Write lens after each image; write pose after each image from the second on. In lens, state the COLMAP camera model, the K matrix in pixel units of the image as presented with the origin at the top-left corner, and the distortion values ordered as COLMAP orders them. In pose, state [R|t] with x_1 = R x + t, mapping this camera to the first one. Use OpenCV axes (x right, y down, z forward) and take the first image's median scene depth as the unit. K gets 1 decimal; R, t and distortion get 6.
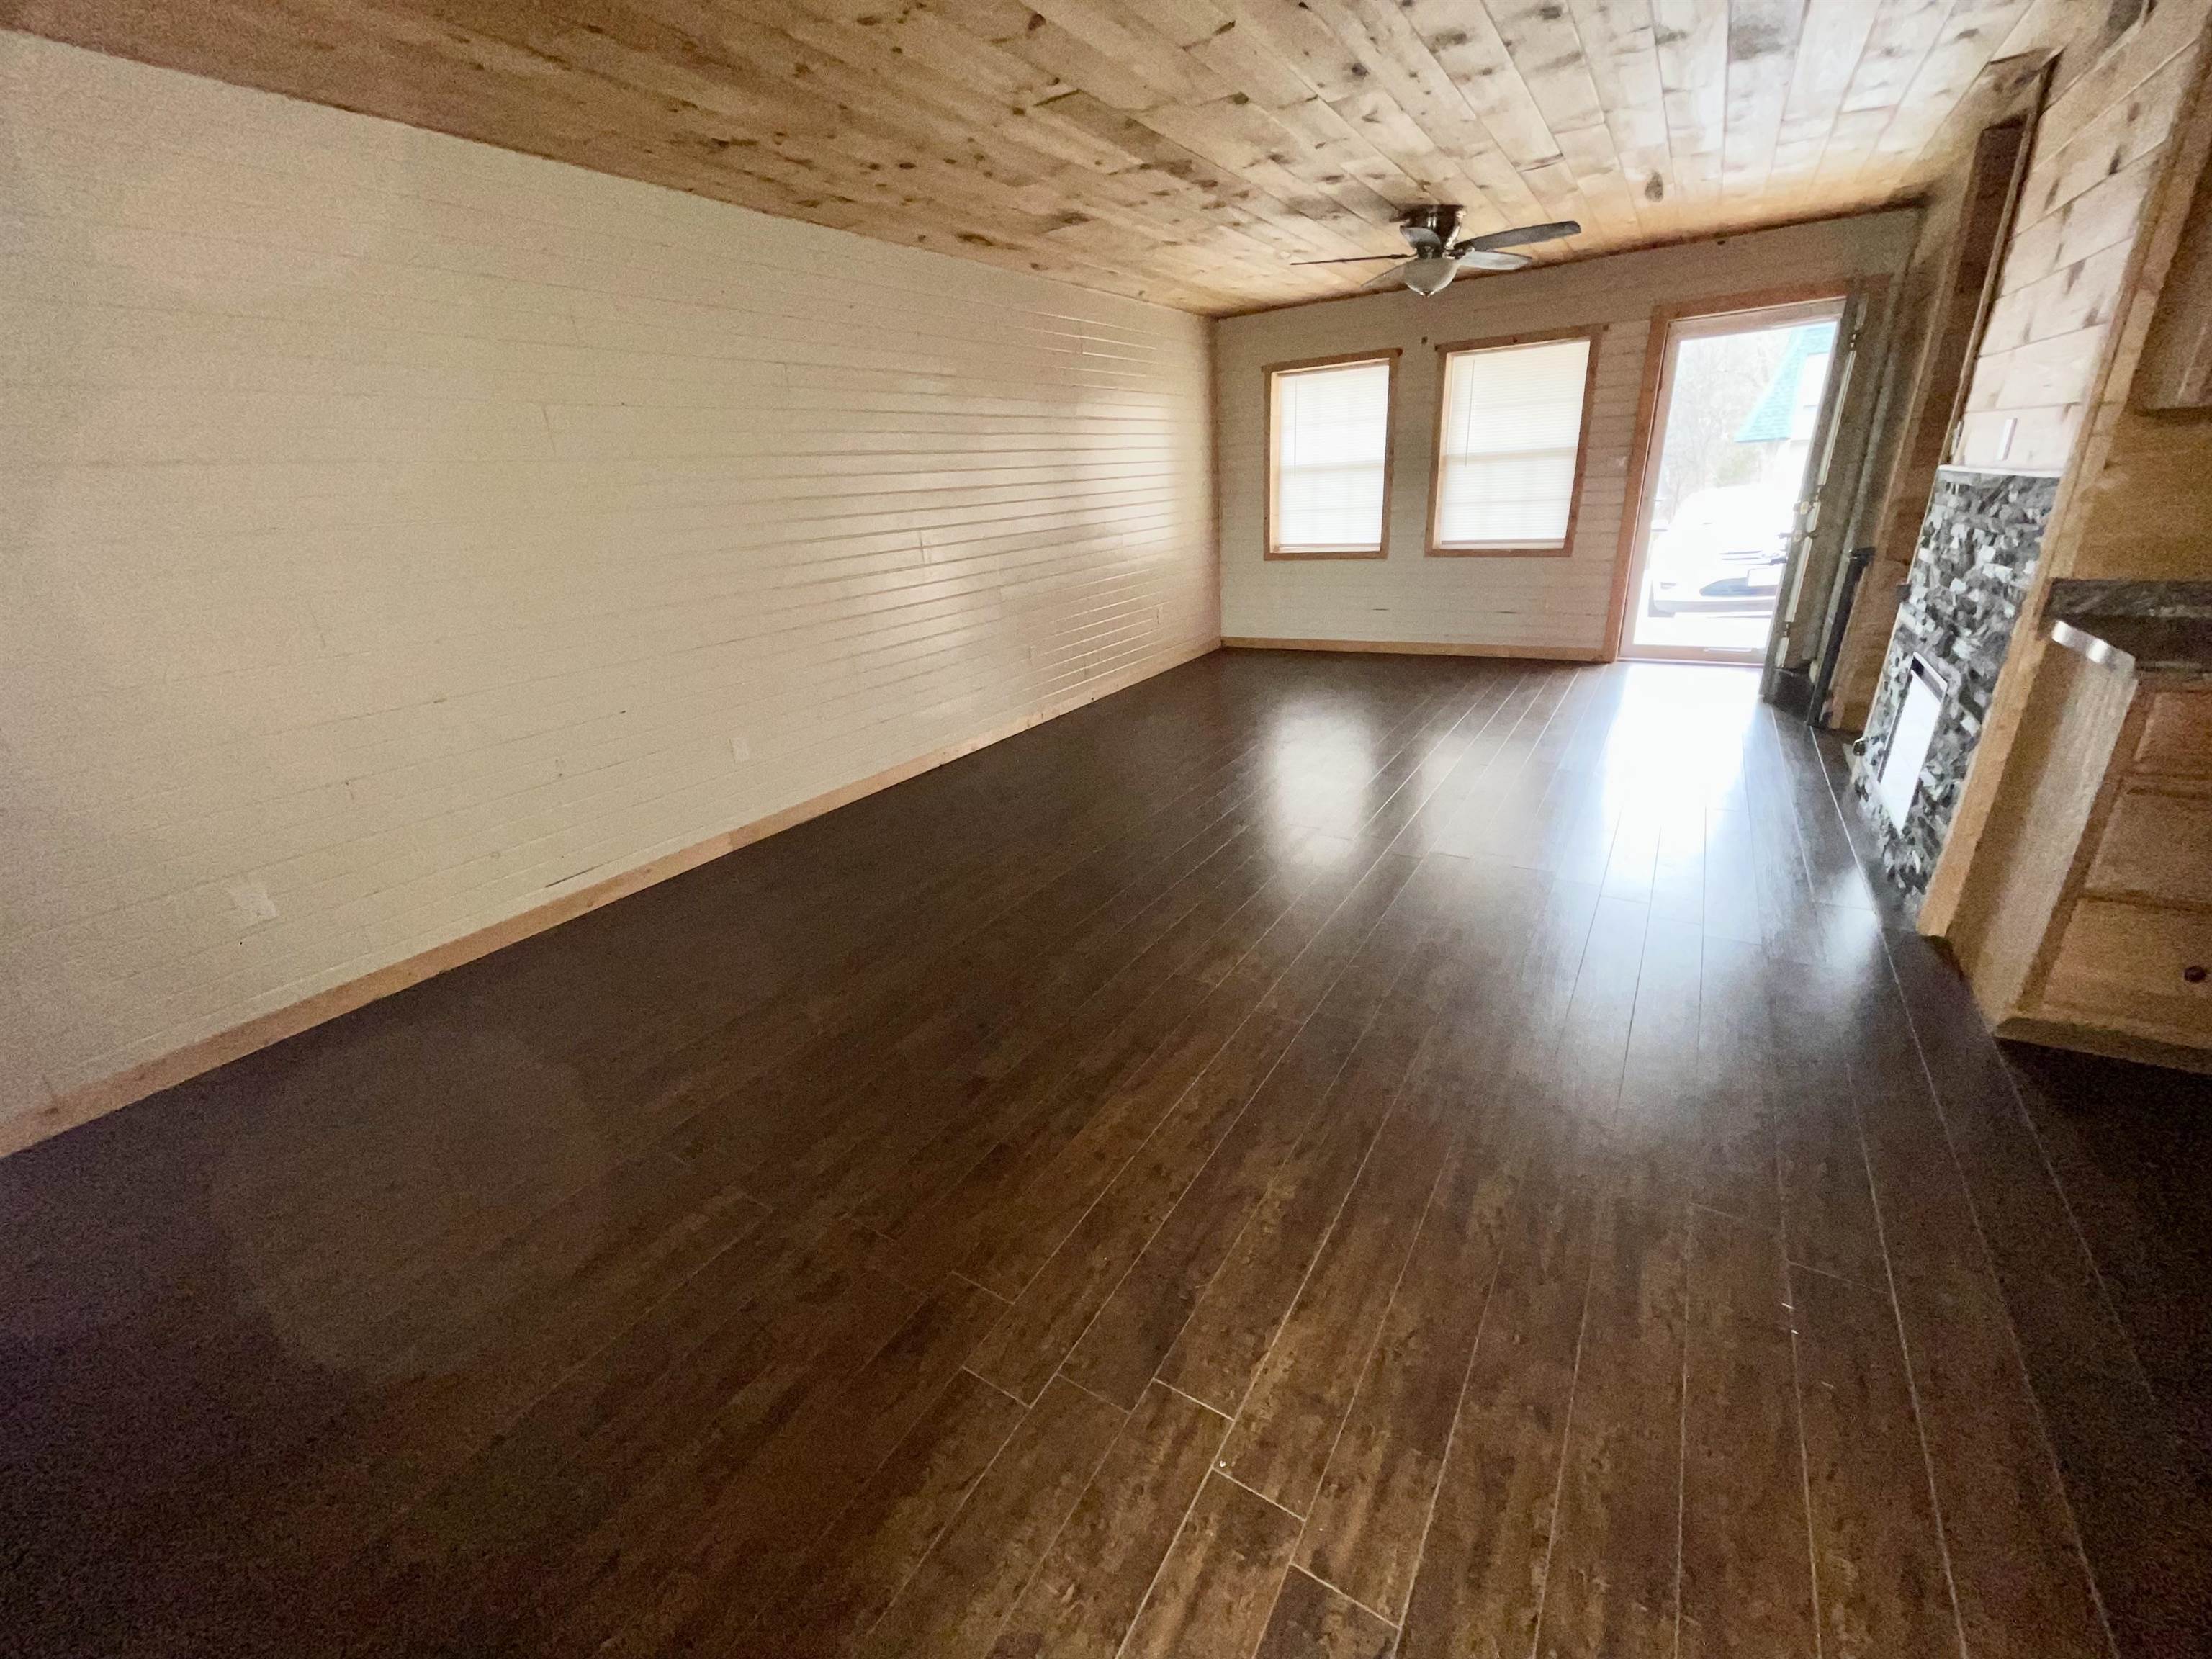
lens RADIAL K [[900.9, 0, 1106.0], [0, 900.9, 829.5], [0, 0, 1]] dist [-0.003886, -0.000524]
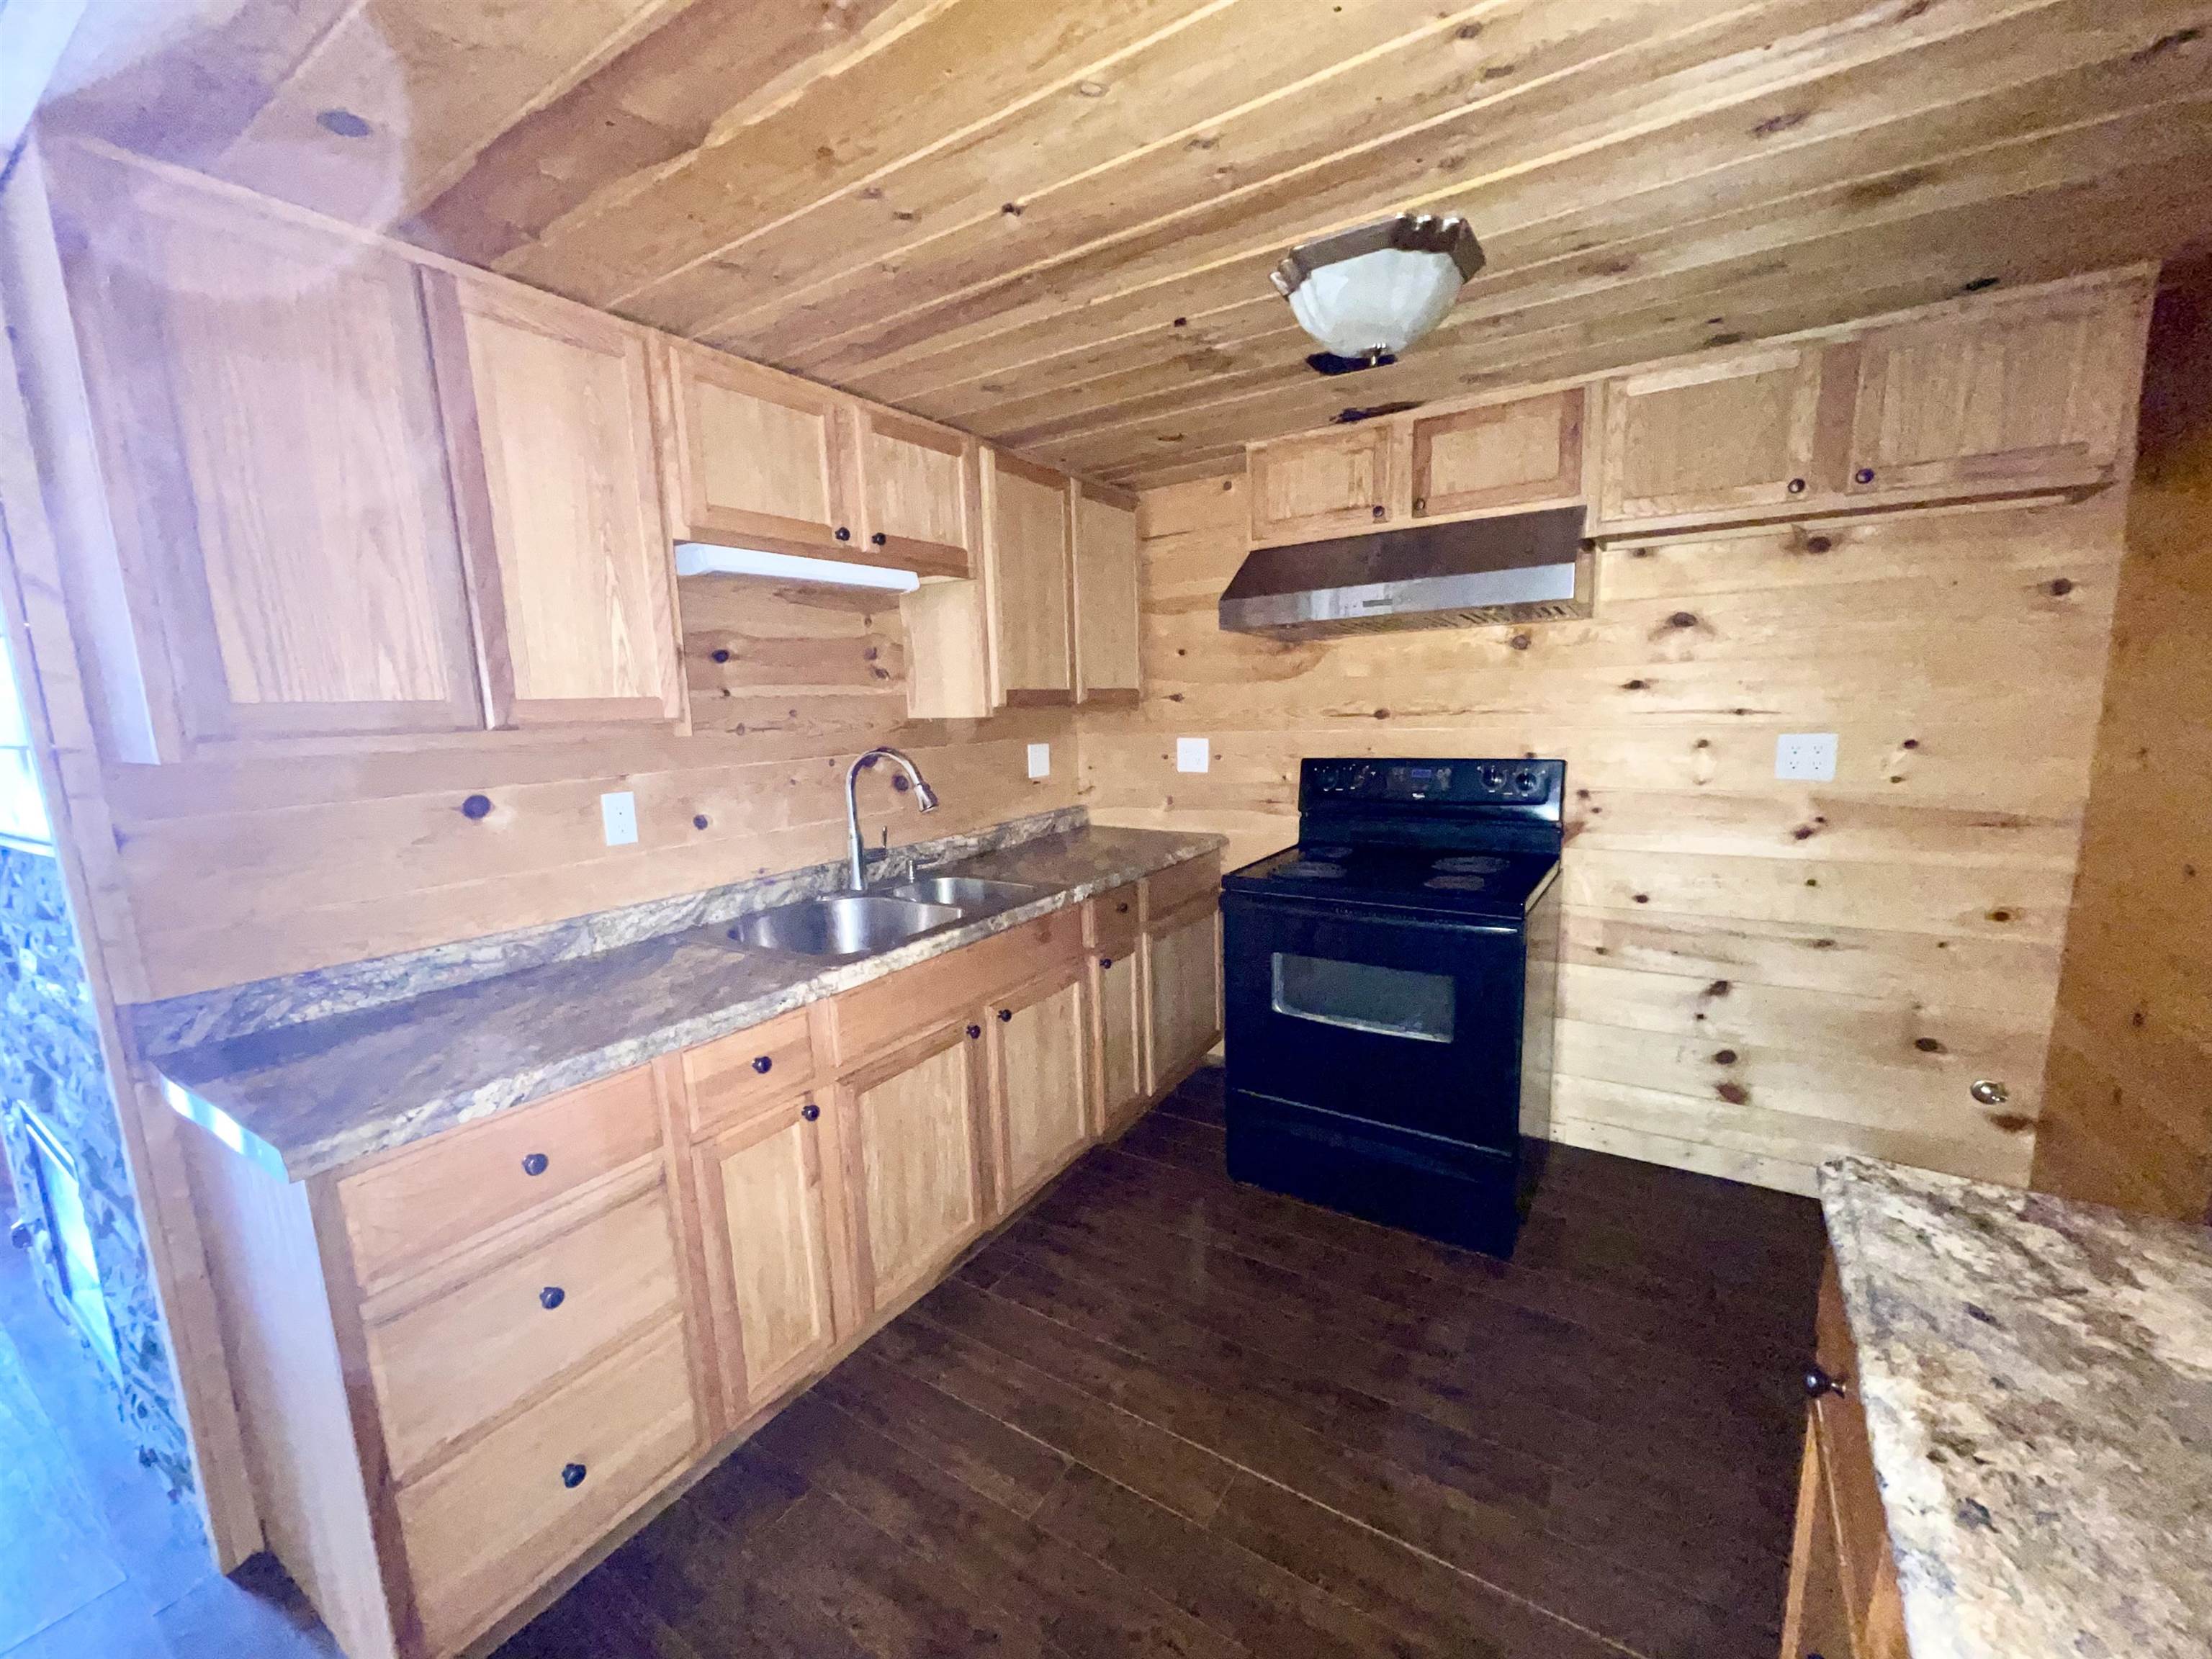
lens RADIAL K [[906.2, 0, 1112.5], [0, 906.2, 848.5], [0, 0, 1]] dist [0.014866, -0.000035]
pose [[0.024132, -0.112100, 0.993404, 0.454445], [0.404872, 0.909651, 0.092814, -0.163501], [-0.914055, 0.399962, 0.067338, 0.288651]]
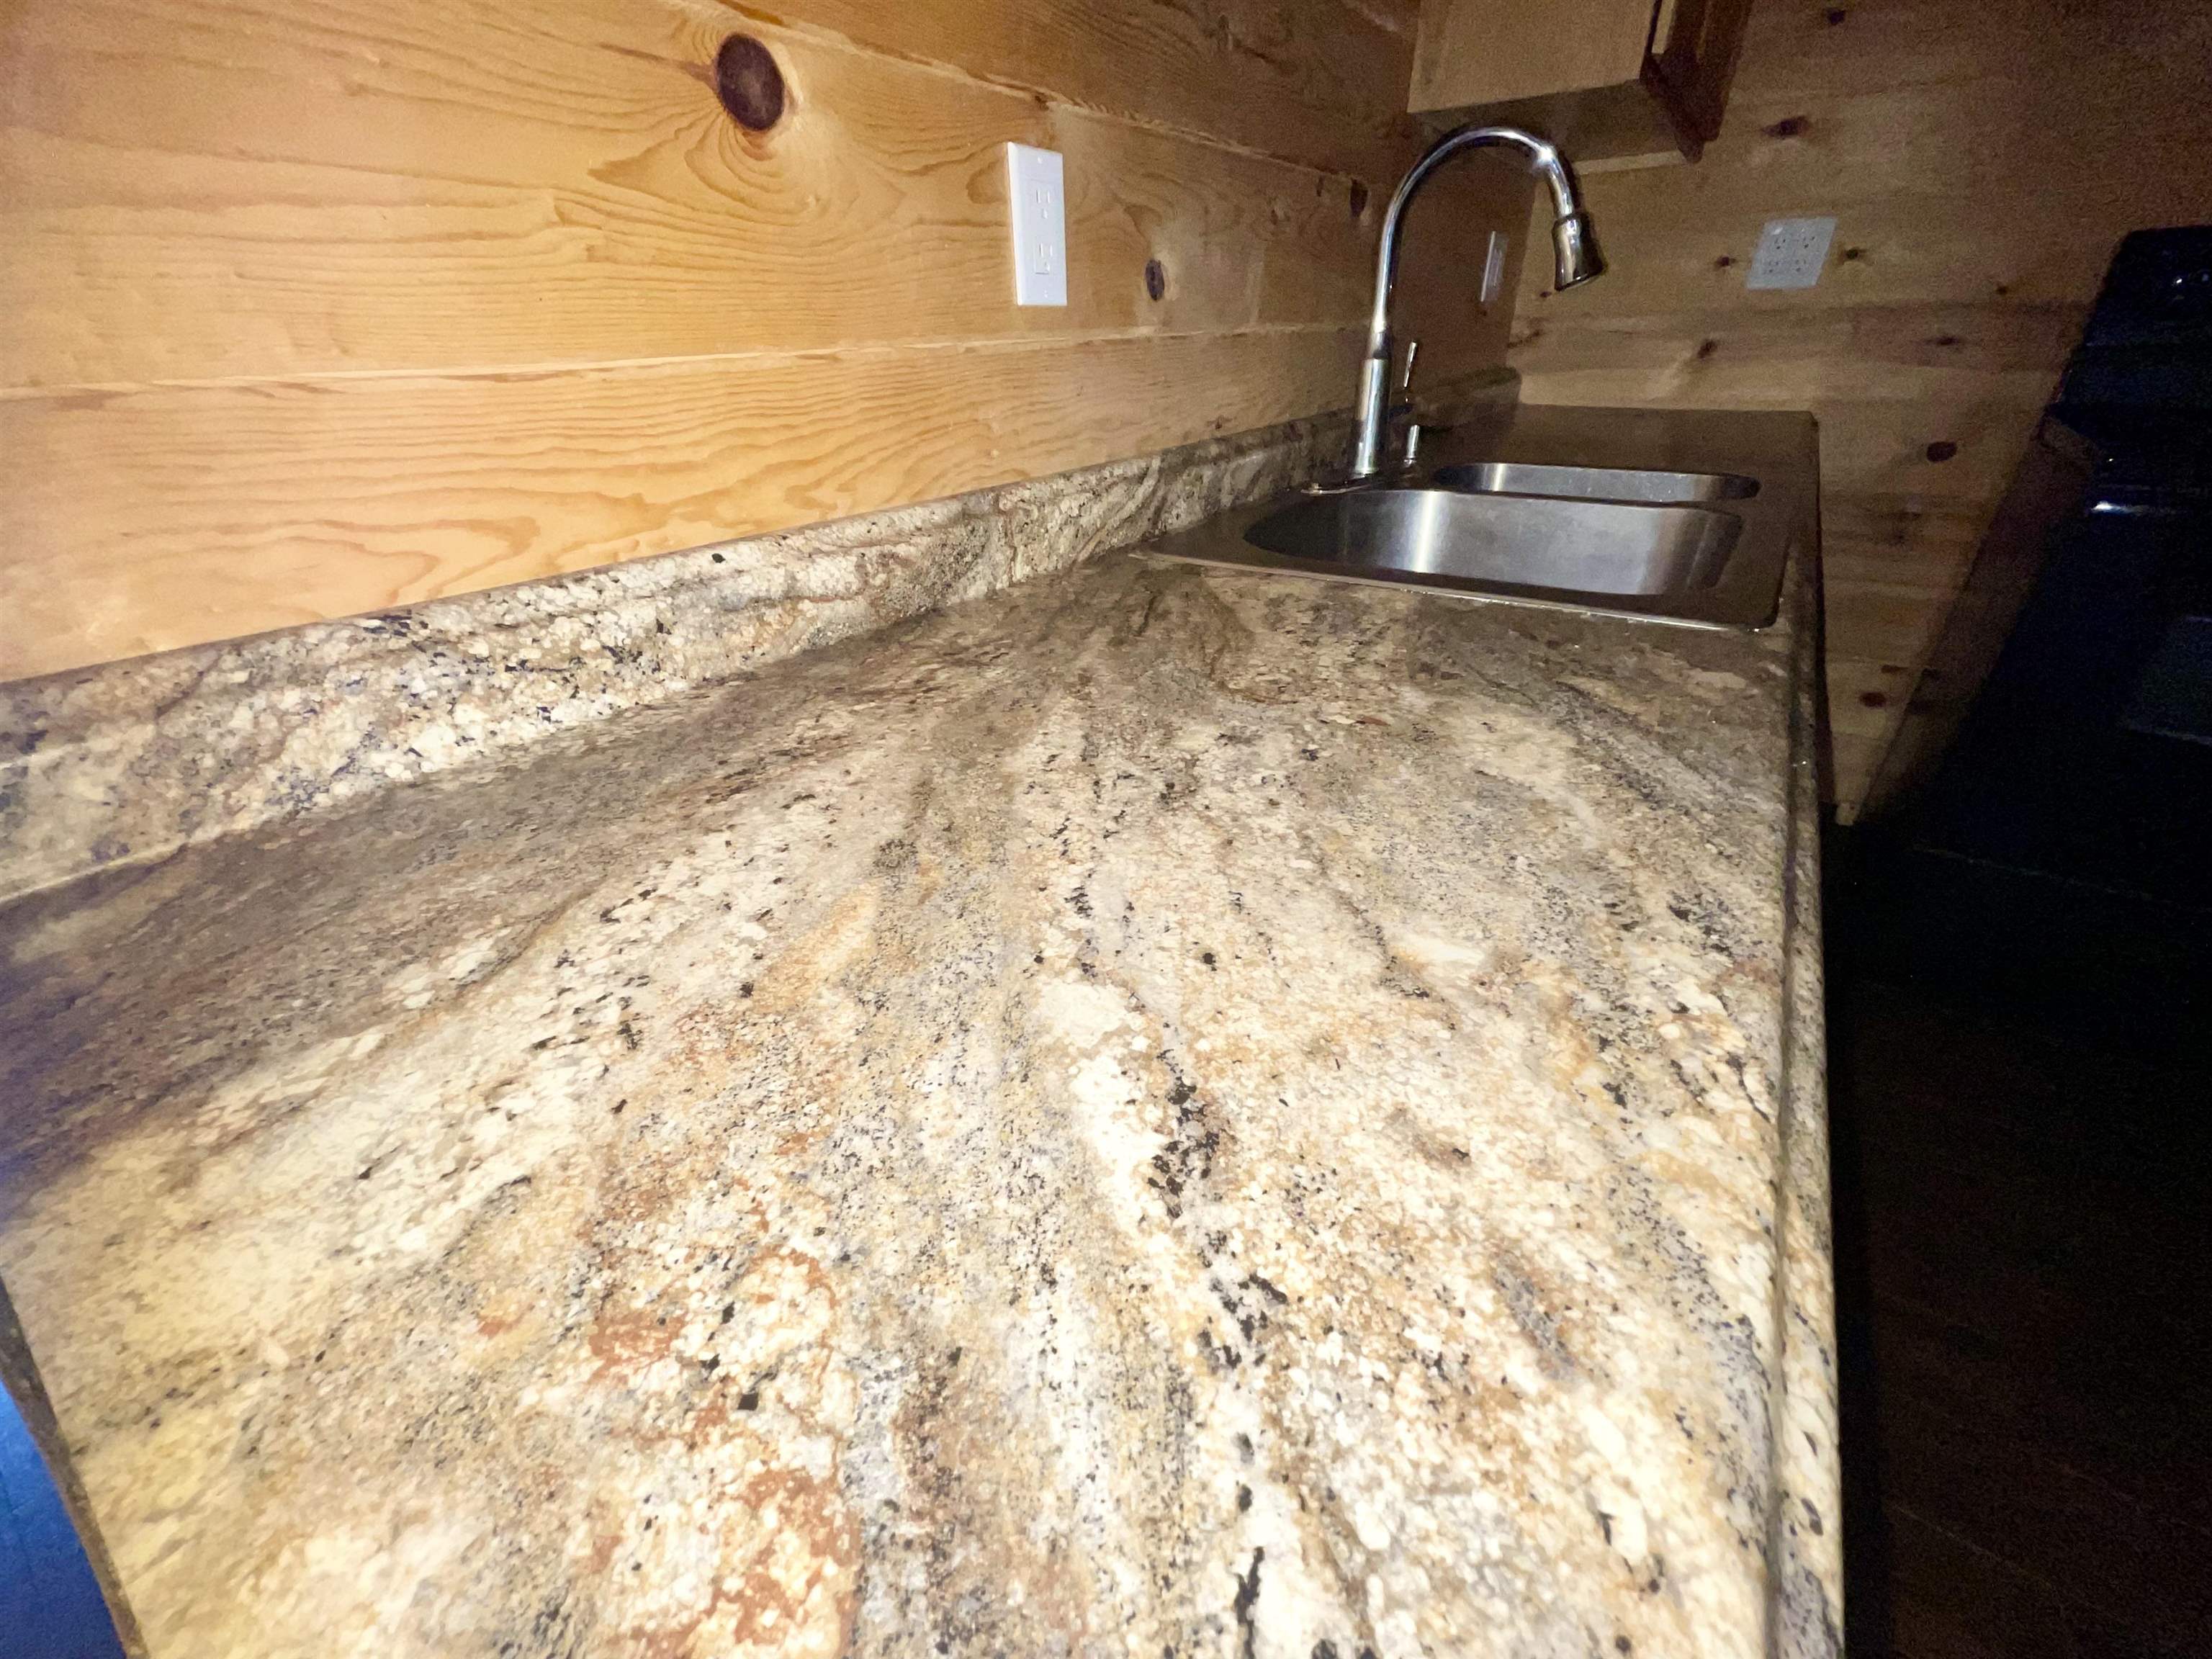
lens RADIAL K [[900.9, 0, 1106.0], [0, 900.9, 829.5], [0, 0, 1]] dist [-0.003886, -0.000524]
pose [[0.049164, -0.435569, 0.898812, 0.942351], [0.398122, 0.833865, 0.382318, -0.235379], [-0.916014, 0.339041, 0.214406, 0.773300]]
